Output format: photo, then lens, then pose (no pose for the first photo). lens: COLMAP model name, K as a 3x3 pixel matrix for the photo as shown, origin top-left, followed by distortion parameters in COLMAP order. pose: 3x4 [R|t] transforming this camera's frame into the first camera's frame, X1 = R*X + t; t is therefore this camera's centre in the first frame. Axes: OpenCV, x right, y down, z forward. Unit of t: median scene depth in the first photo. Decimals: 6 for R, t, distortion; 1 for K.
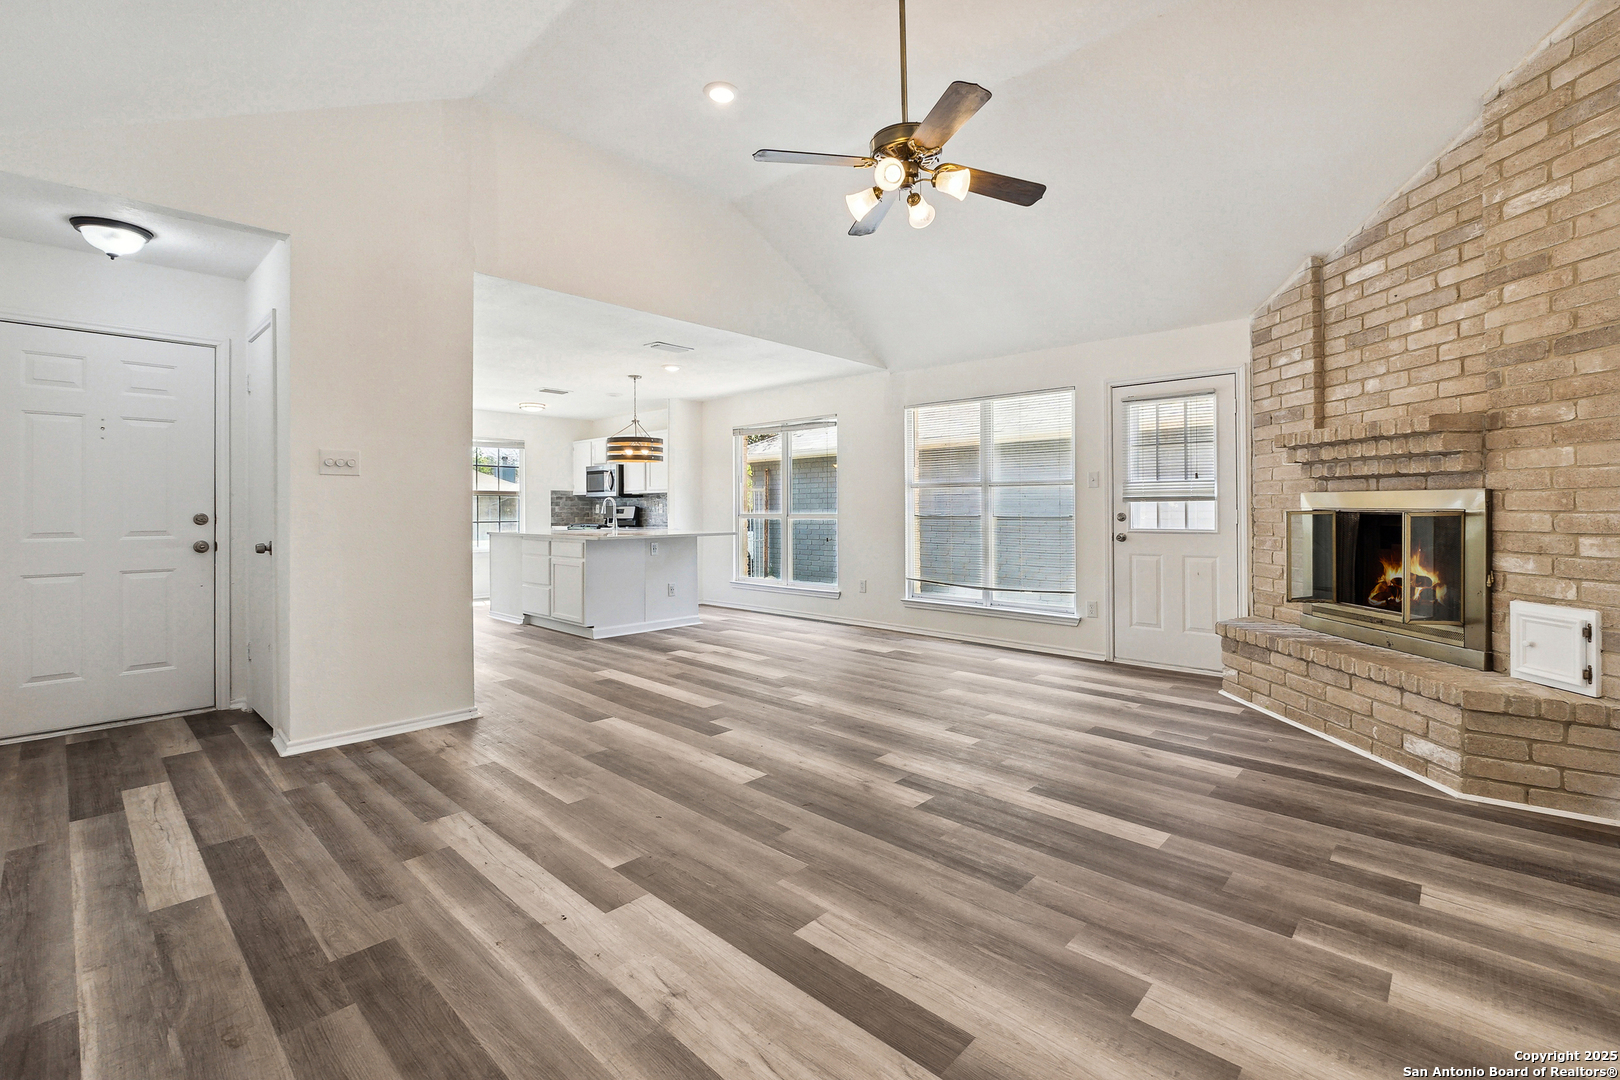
lens RADIAL K [[716.8, 0, 808.2], [0, 716.8, 501.9], [0, 0, 1]] dist [-0.003882, -0.000278]
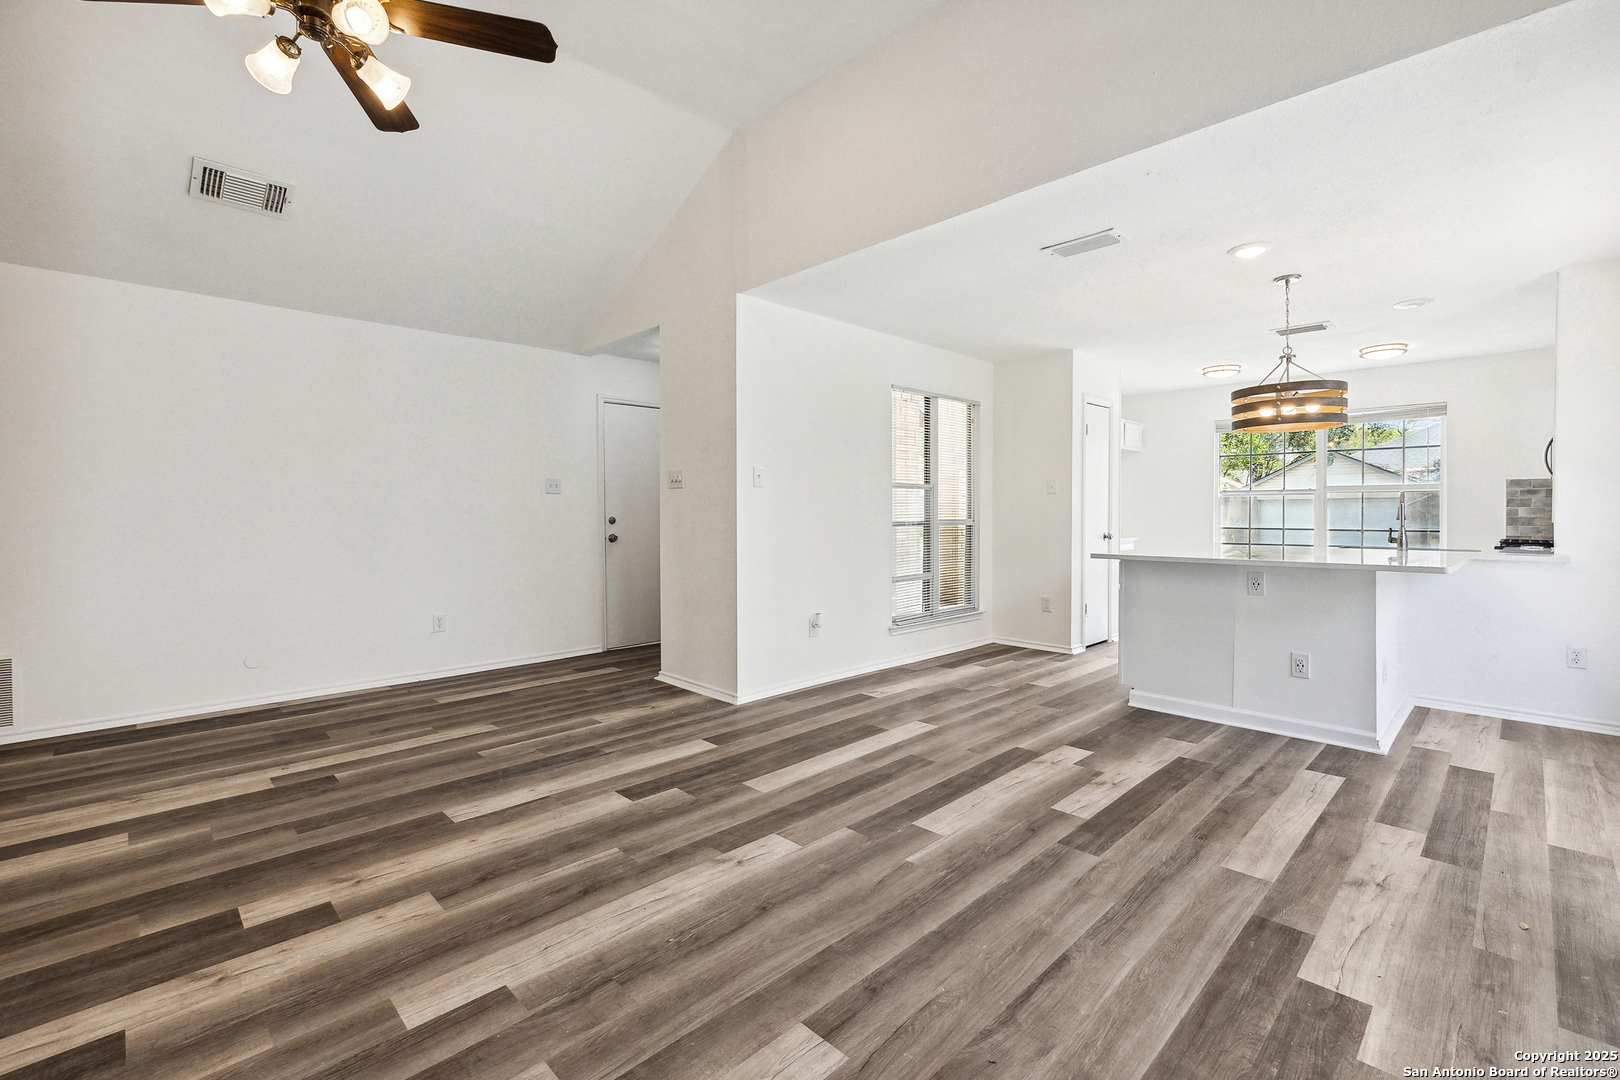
lens RADIAL K [[707.1, 0, 808.4], [0, 707.1, 527.3], [0, 0, 1]] dist [-0.004929, -0.000589]
pose [[-0.044130, 0.023998, -0.998738, 0.659792], [0.011357, 0.999659, 0.023518, 0.008208], [0.998961, -0.010305, -0.044387, 1.264274]]
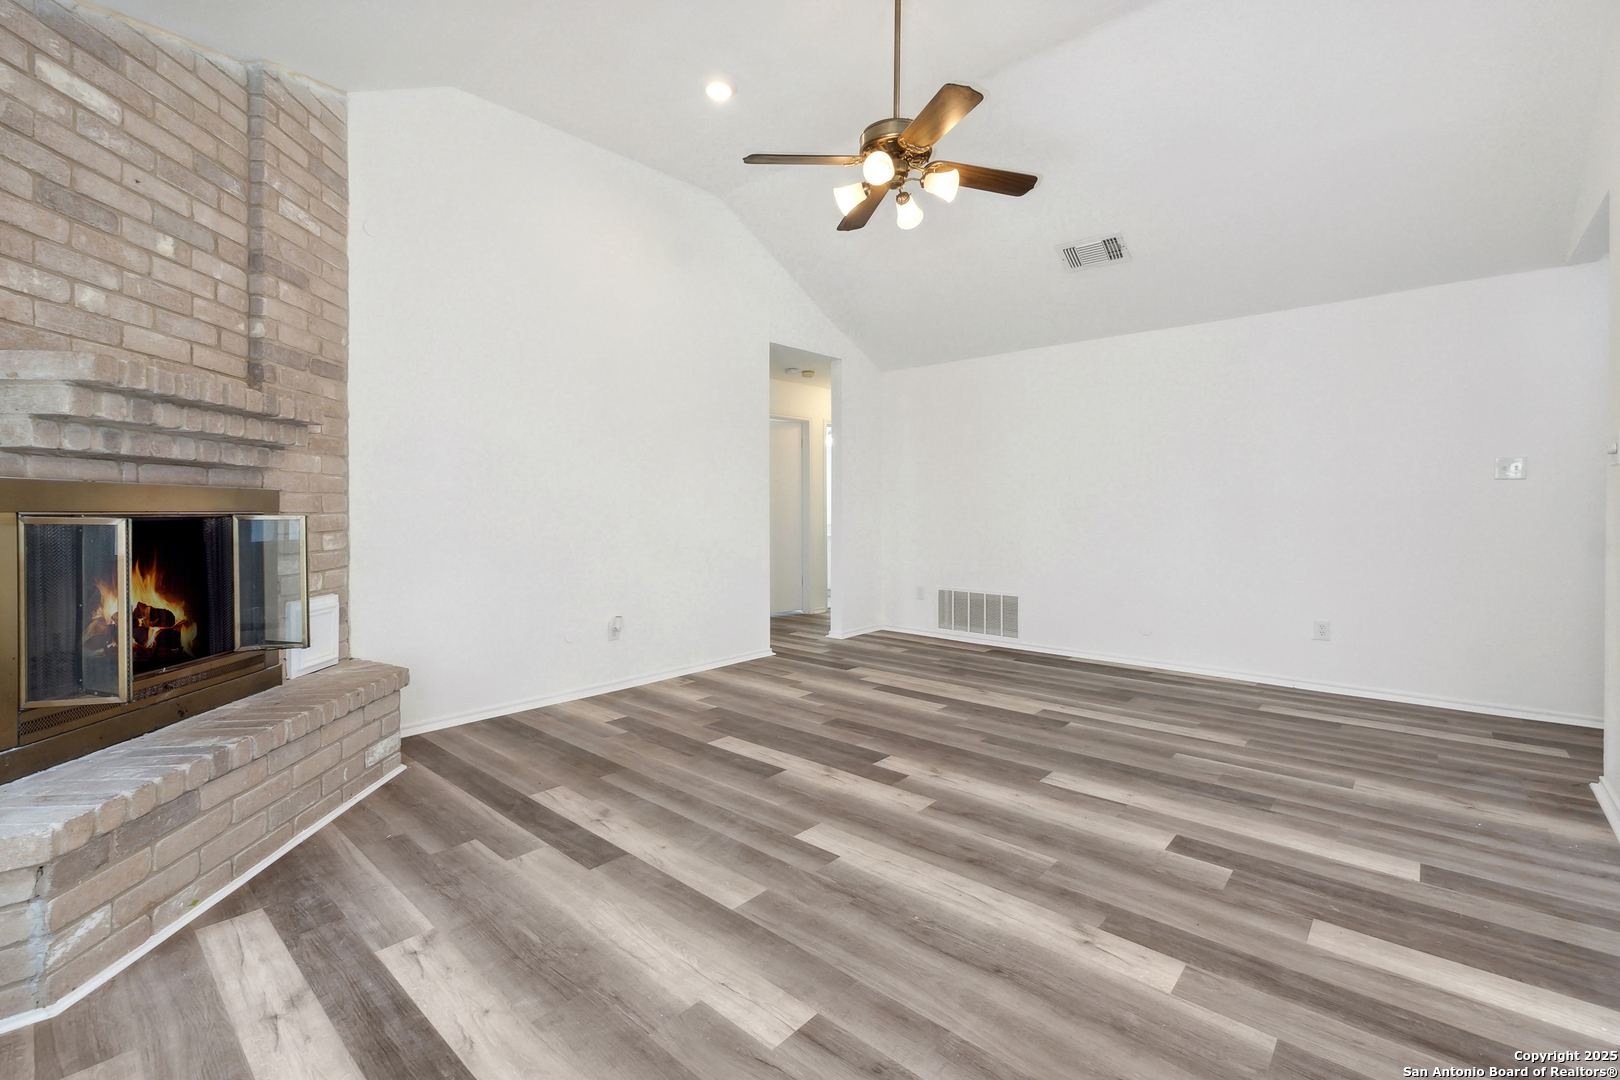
lens RADIAL K [[709.1, 0, 808.9], [0, 709.1, 511.4], [0, 0, 1]] dist [-0.004355, -0.000067]
pose [[-0.999716, 0.003702, -0.023529, 0.239704], [0.003741, 0.999992, -0.001590, 0.012217], [0.023523, -0.001677, -0.999722, 1.685645]]
